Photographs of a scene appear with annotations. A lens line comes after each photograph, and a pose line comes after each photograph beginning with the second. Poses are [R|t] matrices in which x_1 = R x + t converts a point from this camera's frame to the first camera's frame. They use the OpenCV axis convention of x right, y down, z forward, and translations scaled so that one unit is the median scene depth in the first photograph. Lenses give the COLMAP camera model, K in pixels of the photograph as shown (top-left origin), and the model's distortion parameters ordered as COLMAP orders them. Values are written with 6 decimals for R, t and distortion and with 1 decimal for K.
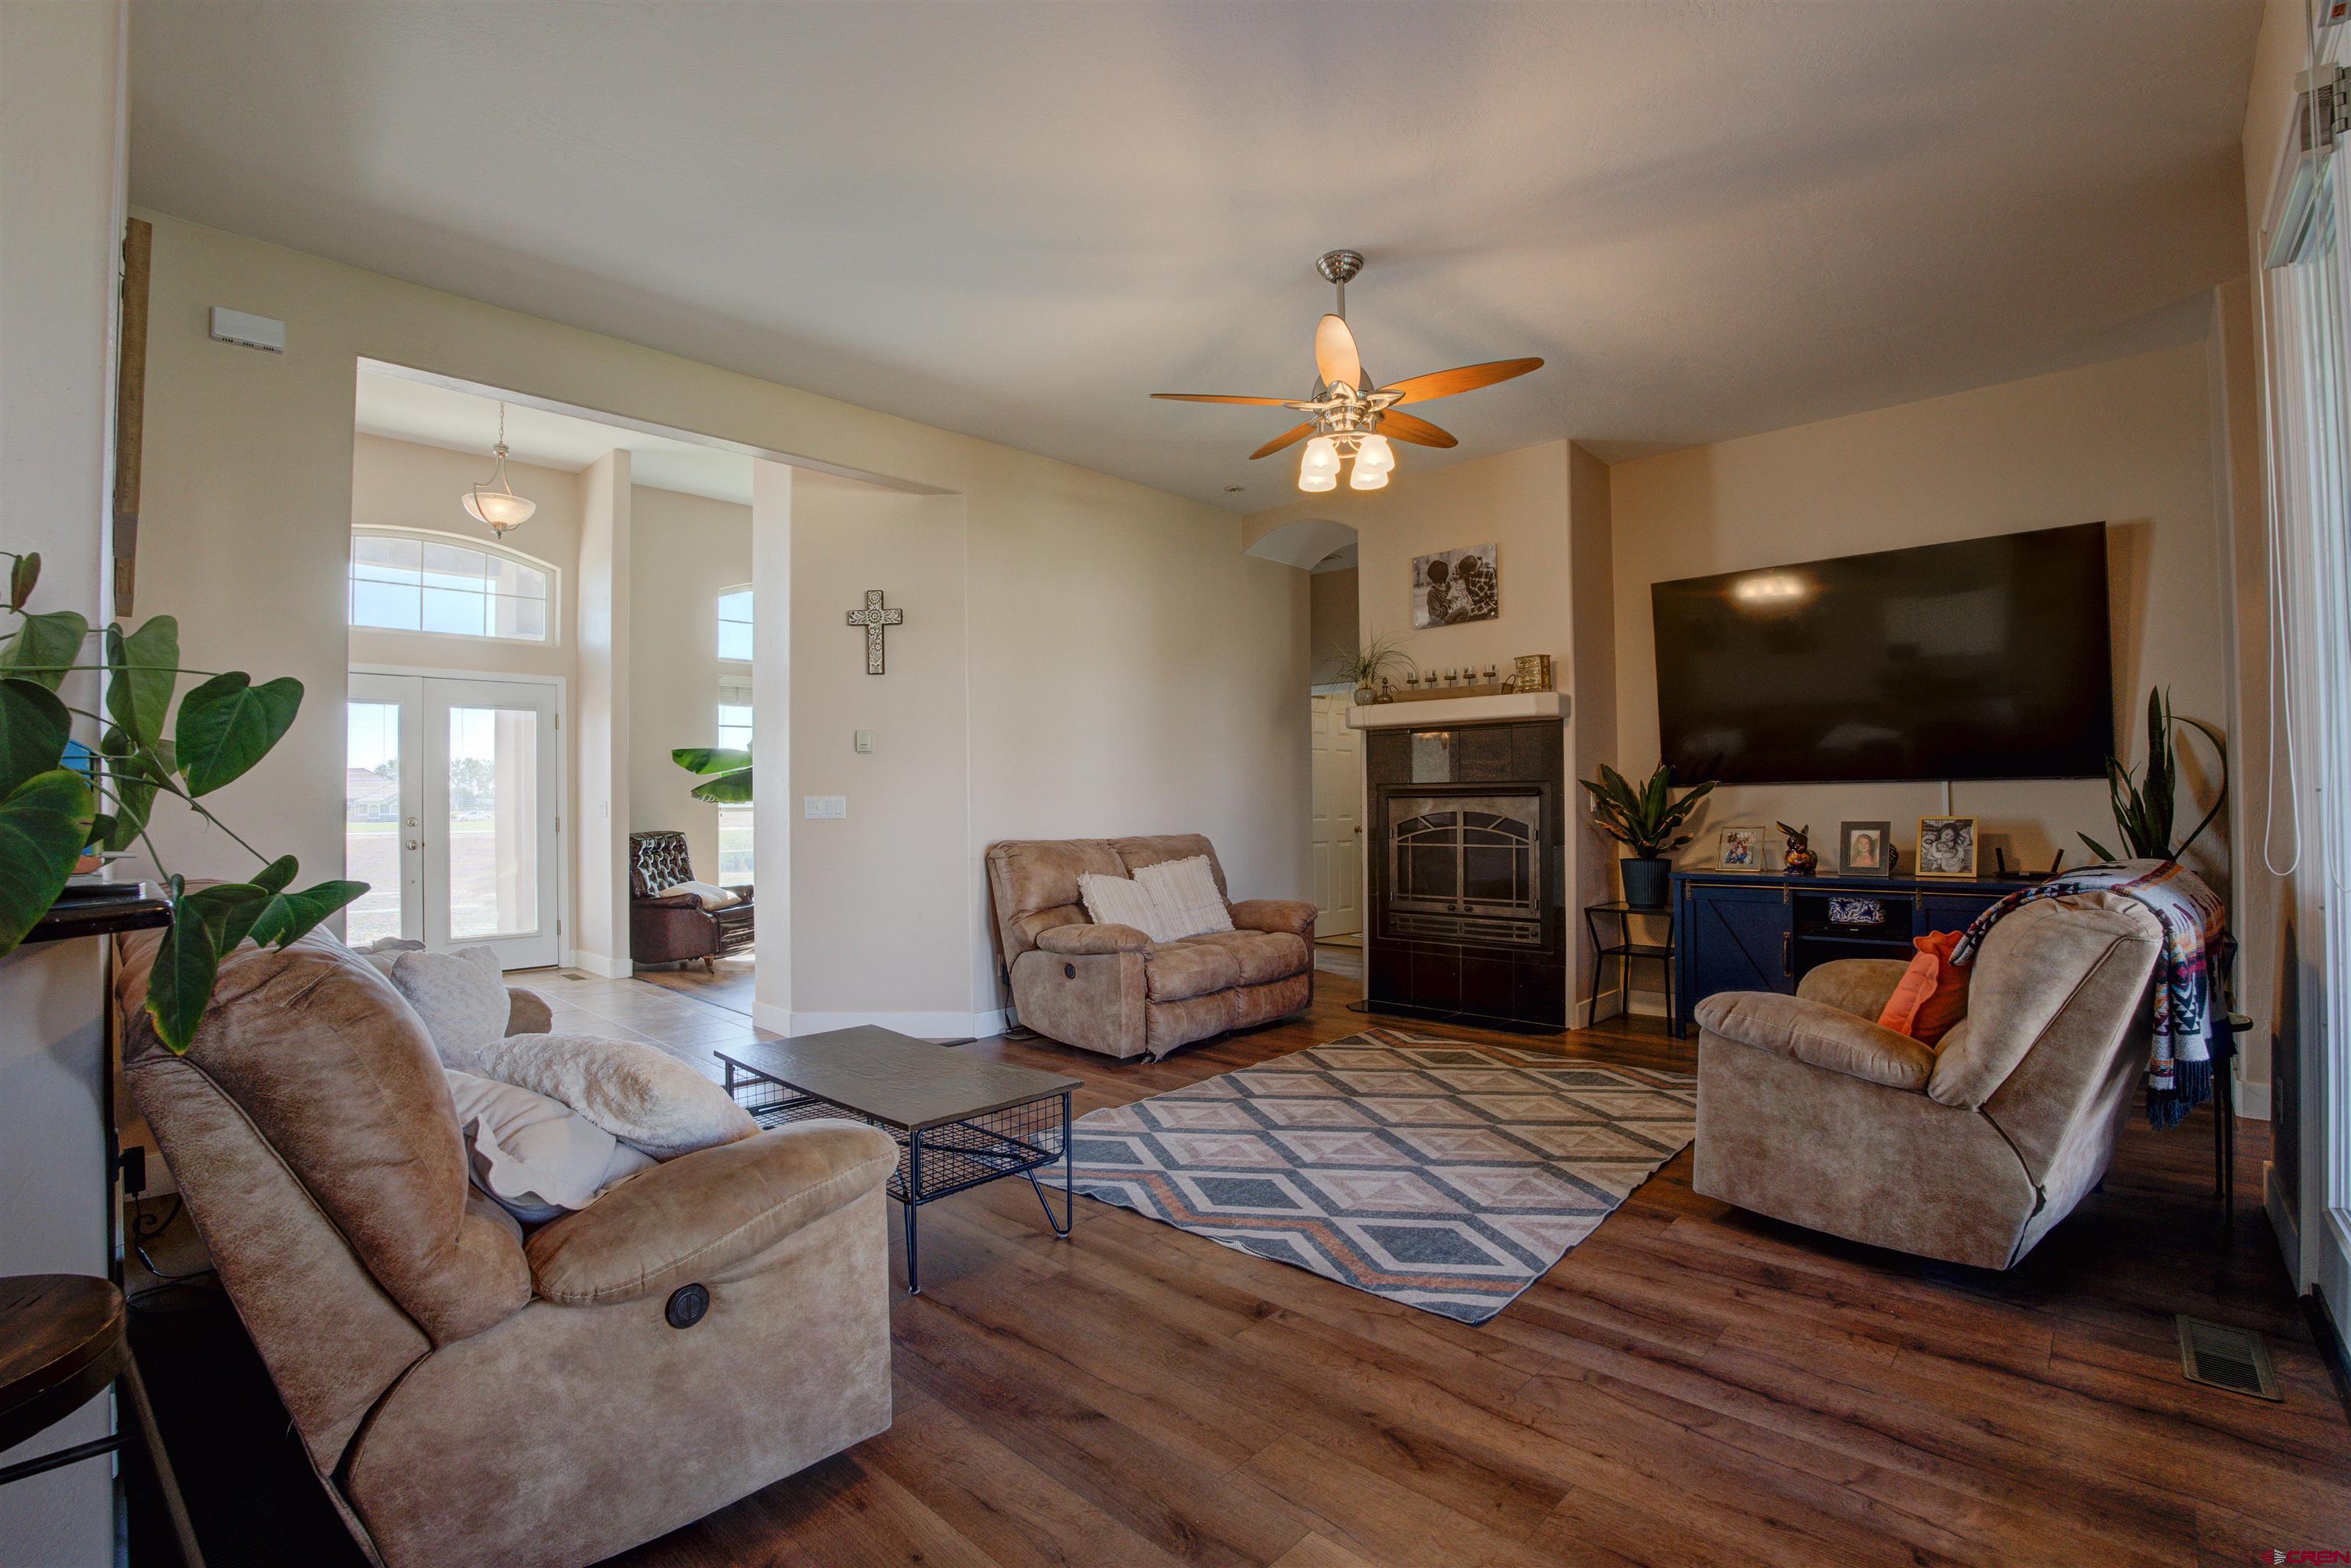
lens RADIAL K [[1077.2, 0, 1147.6], [0, 1077.2, 783.3], [0, 0, 1]] dist [-0.070609, 0.019115]
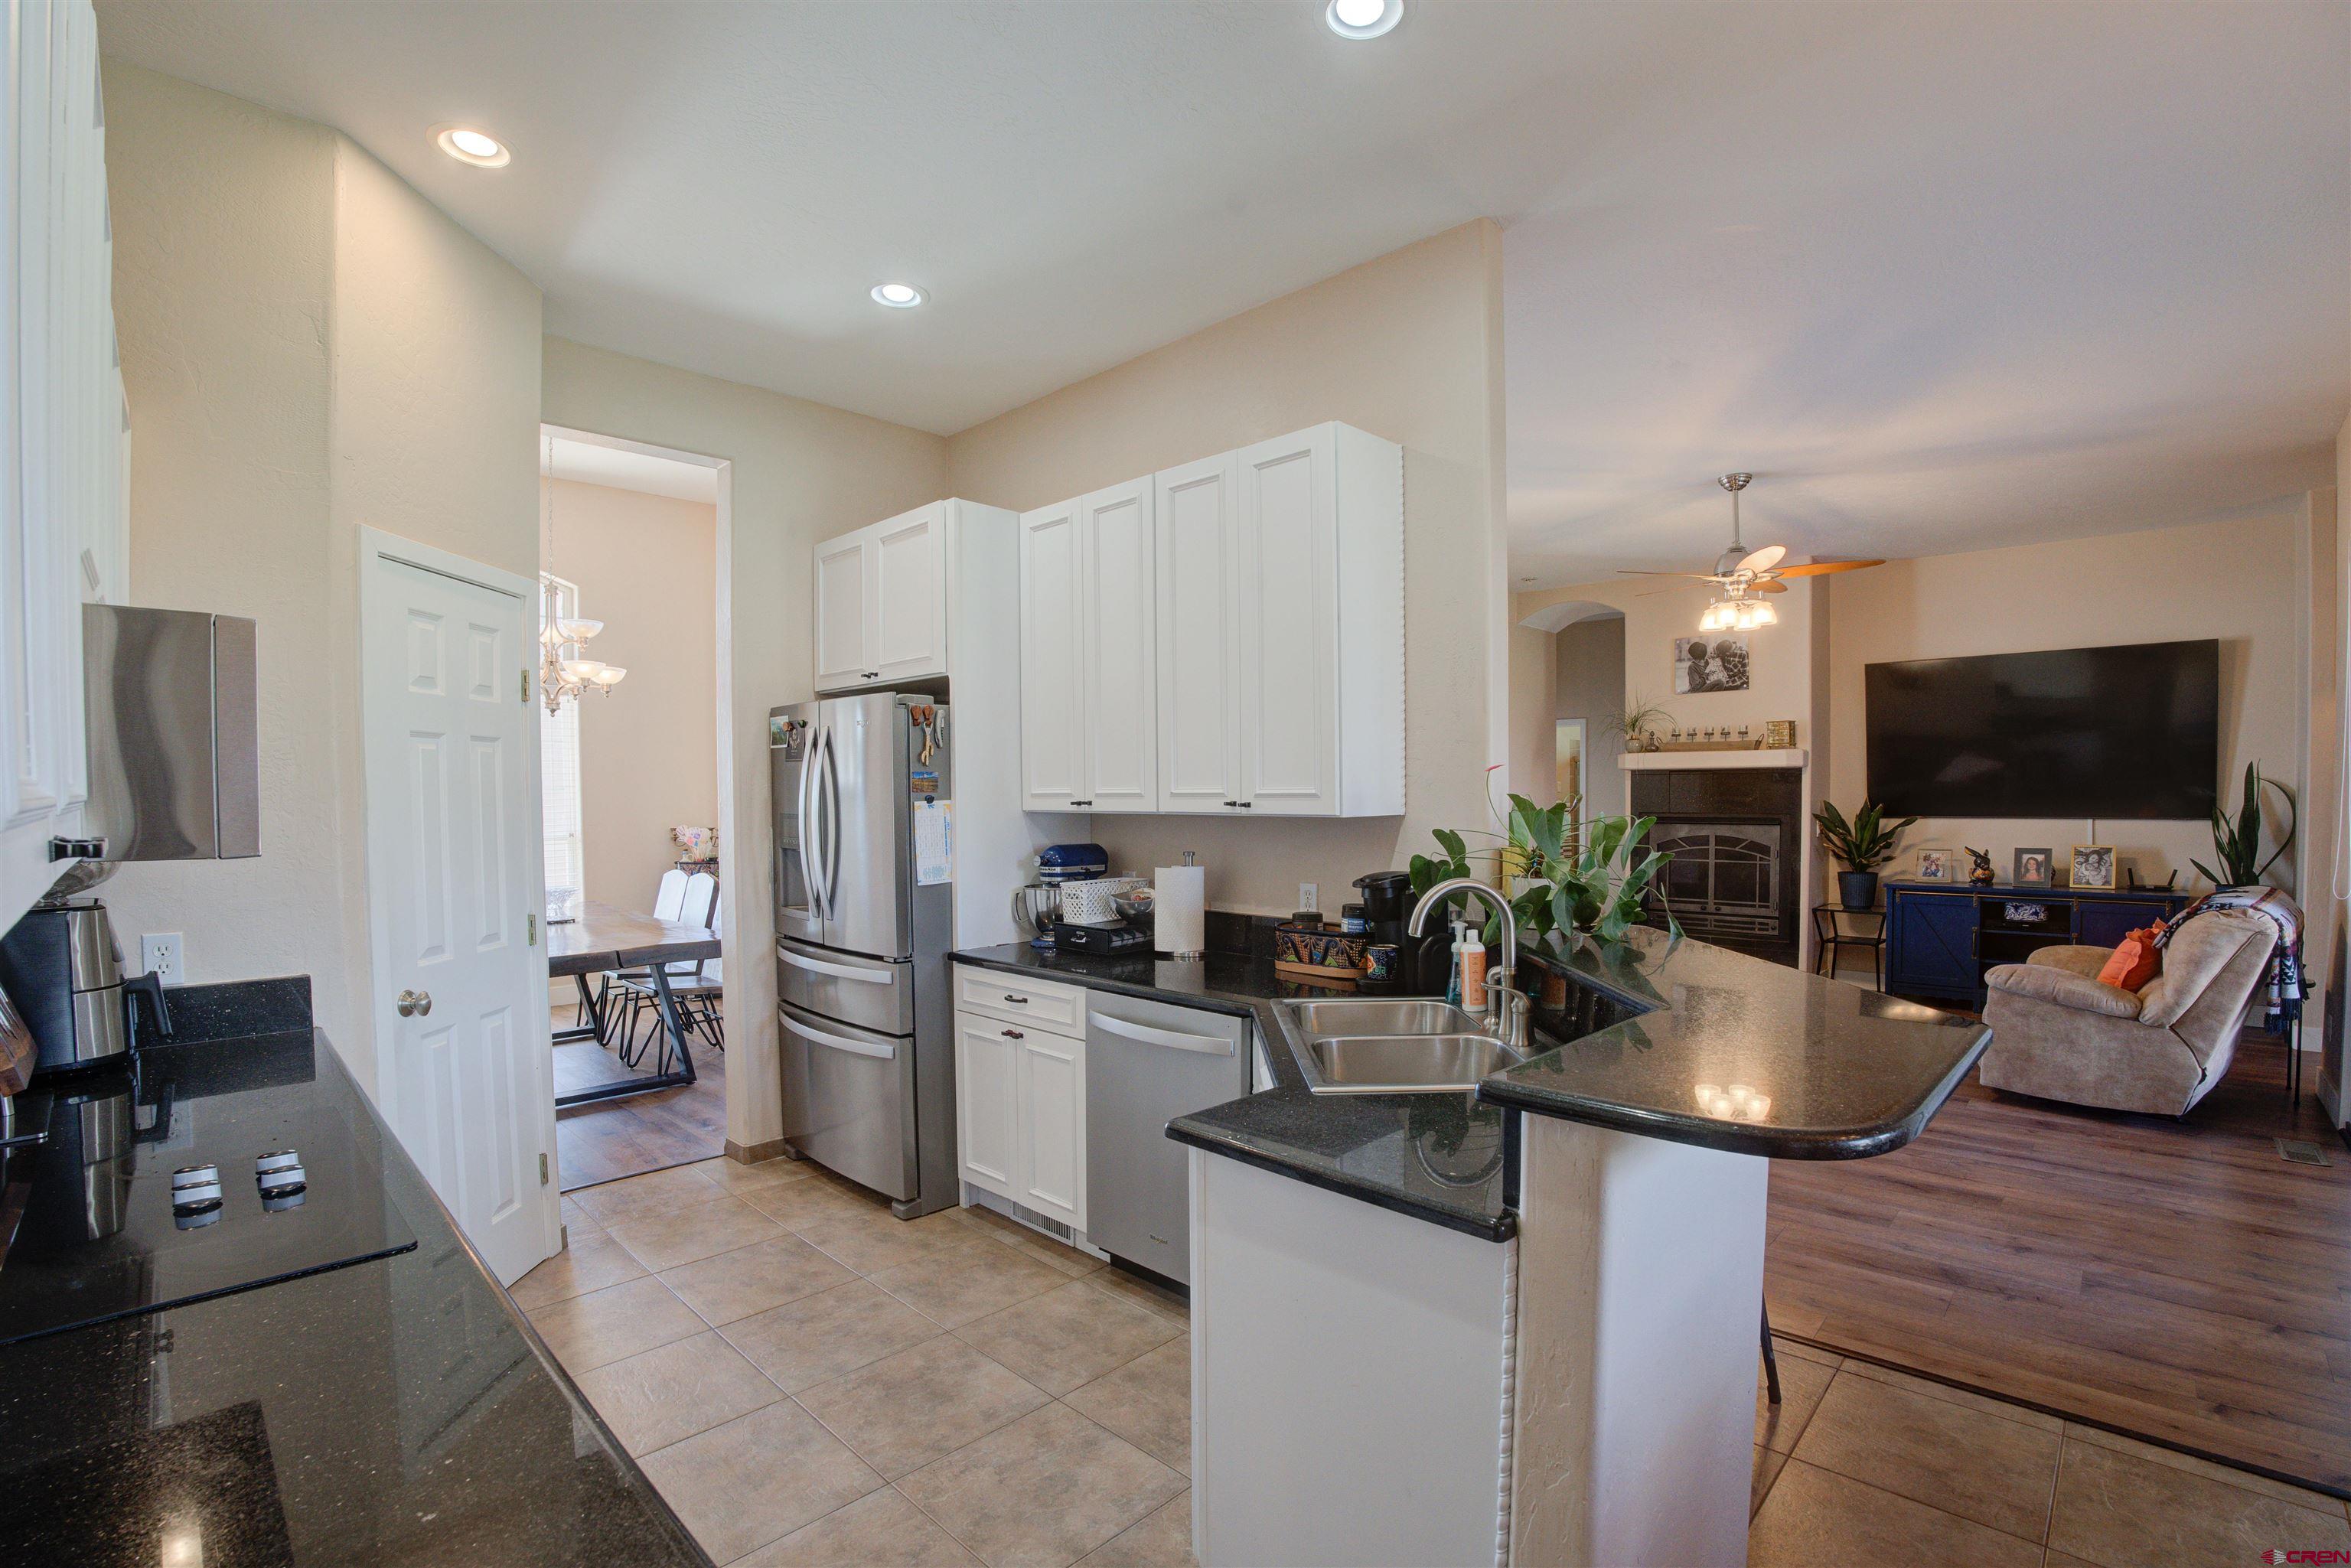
lens RADIAL K [[1062.6, 0, 1182.0], [0, 1062.6, 826.9], [0, 0, 1]] dist [-0.069818, 0.013474]
pose [[0.999971, 0.000751, -0.007565, -0.544321], [-0.000383, 0.998820, 0.048569, -0.071168], [0.007593, -0.048565, 0.998791, -0.447511]]
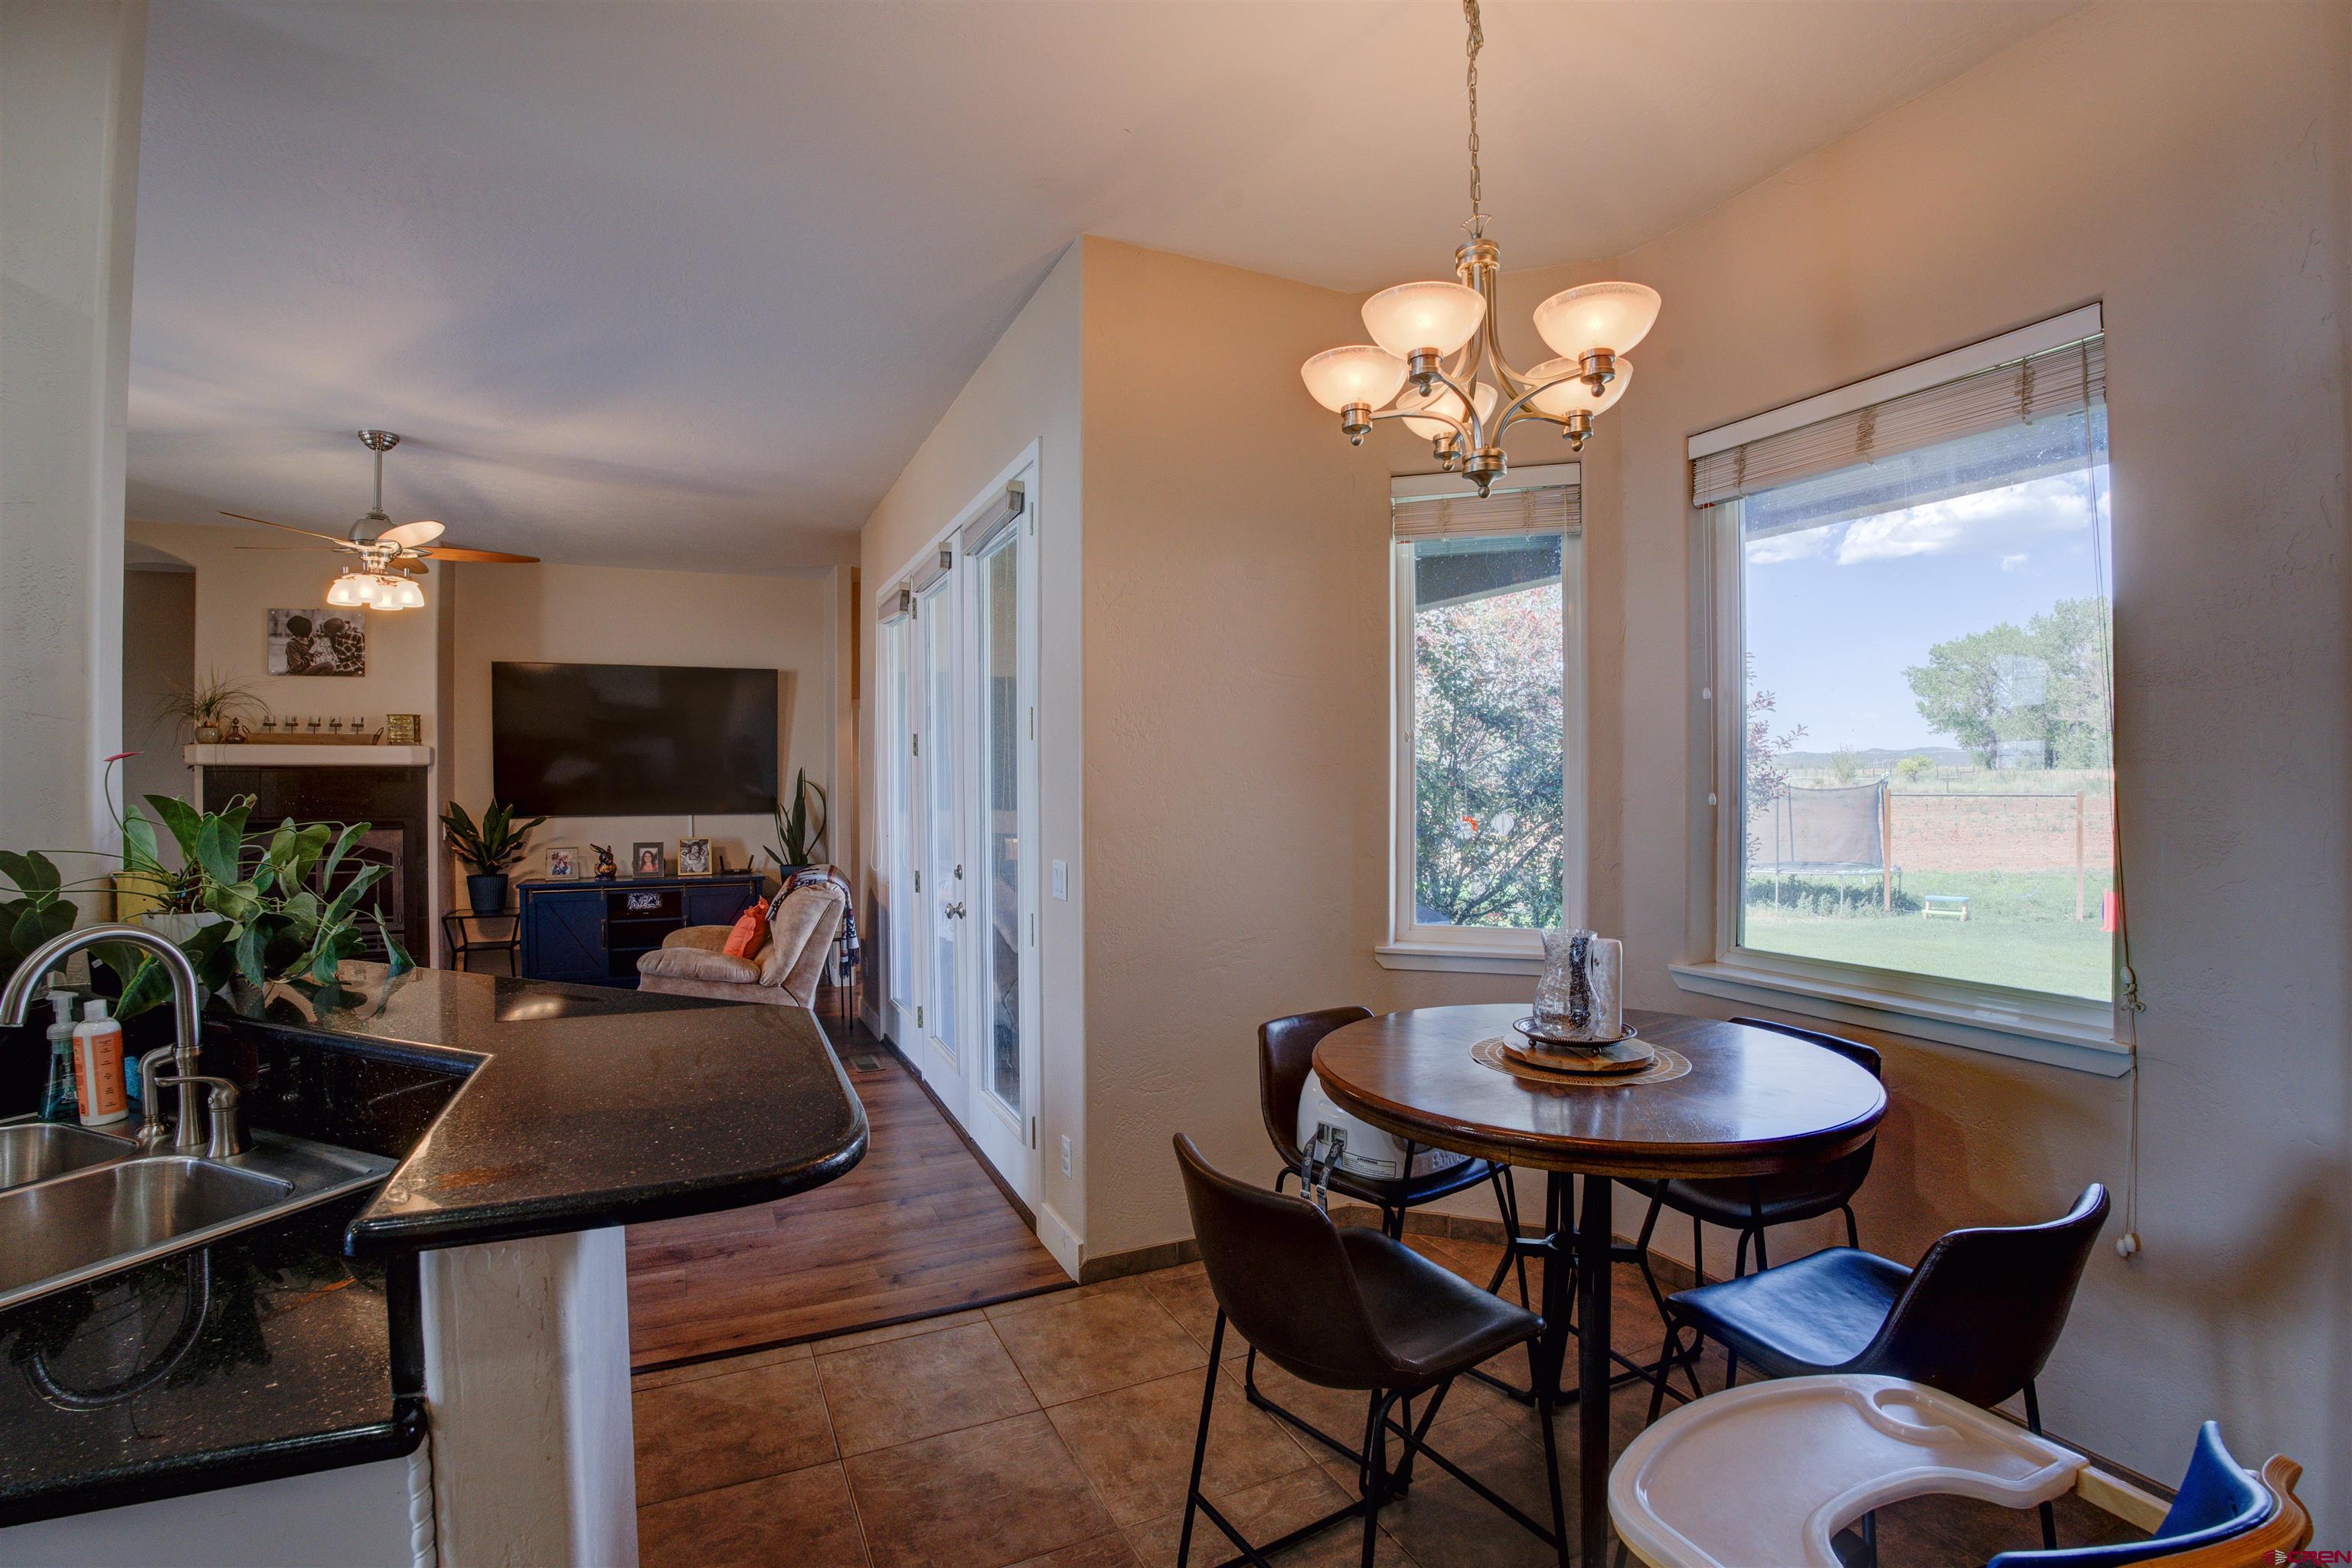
lens RADIAL K [[1067.6, 0, 1176.0], [0, 1067.6, 784.0], [0, 0, 1]] dist [-0.074173, 0.014876]
pose [[0.365386, 0.007845, 0.930823, -0.585627], [-0.013492, 0.999904, -0.003131, -0.069046], [-0.930758, -0.011415, 0.365457, -0.357691]]
